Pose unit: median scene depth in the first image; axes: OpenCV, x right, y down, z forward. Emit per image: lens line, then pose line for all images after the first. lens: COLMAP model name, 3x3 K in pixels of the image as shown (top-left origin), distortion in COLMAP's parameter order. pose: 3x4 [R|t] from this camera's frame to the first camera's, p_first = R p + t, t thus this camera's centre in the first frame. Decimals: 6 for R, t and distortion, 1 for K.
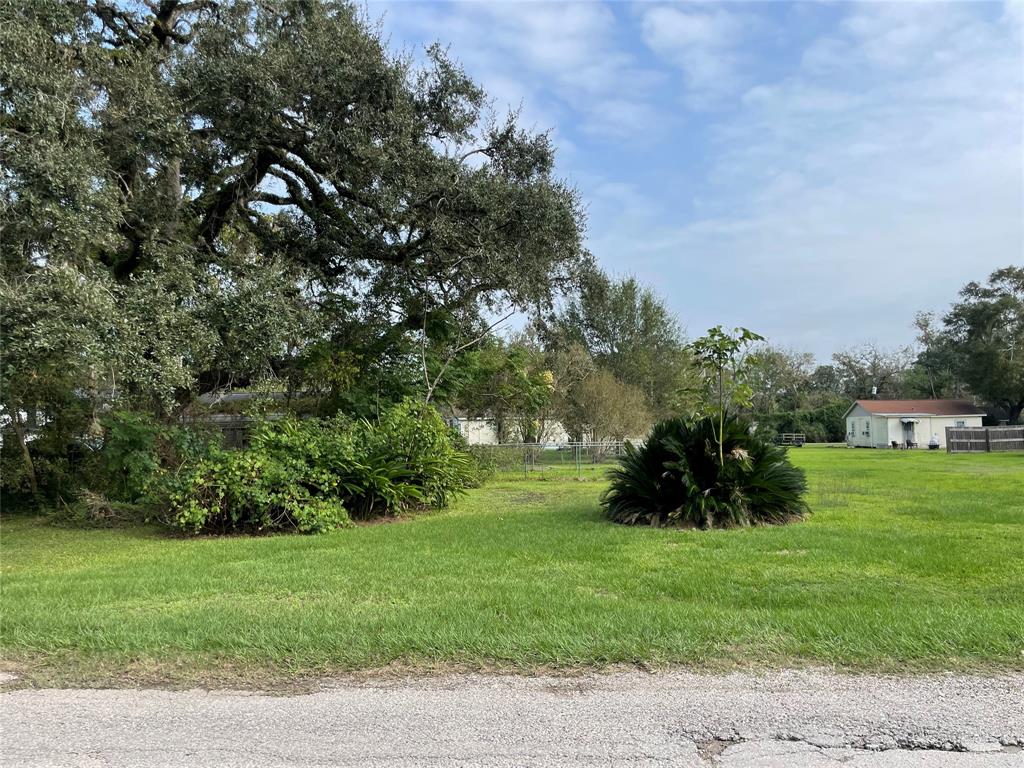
lens RADIAL K [[780.4, 0, 508.1], [0, 780.4, 385.5], [0, 0, 1]] dist [0.084847, -0.111427]
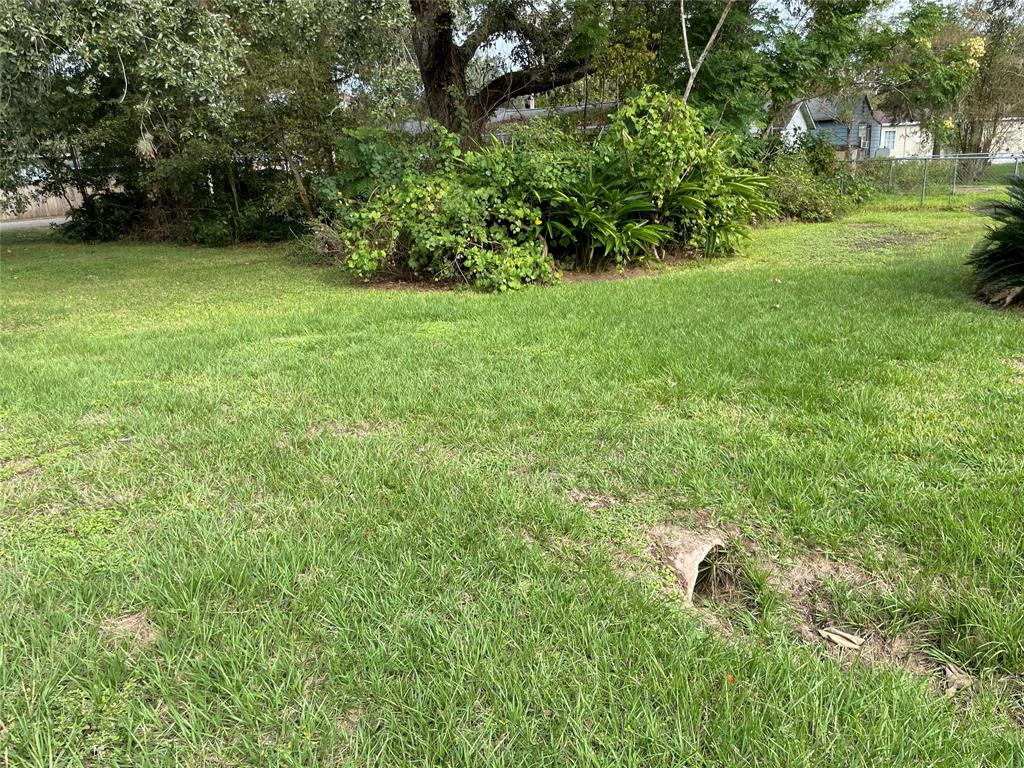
lens RADIAL K [[780.4, 0, 518.2], [0, 780.4, 388.2], [0, 0, 1]] dist [0.084847, -0.111427]
pose [[0.868849, 0.118697, -0.480637, 0.134864], [0.055519, 0.941349, 0.332836, 0.029340], [0.491954, -0.315869, 0.811300, 0.370332]]
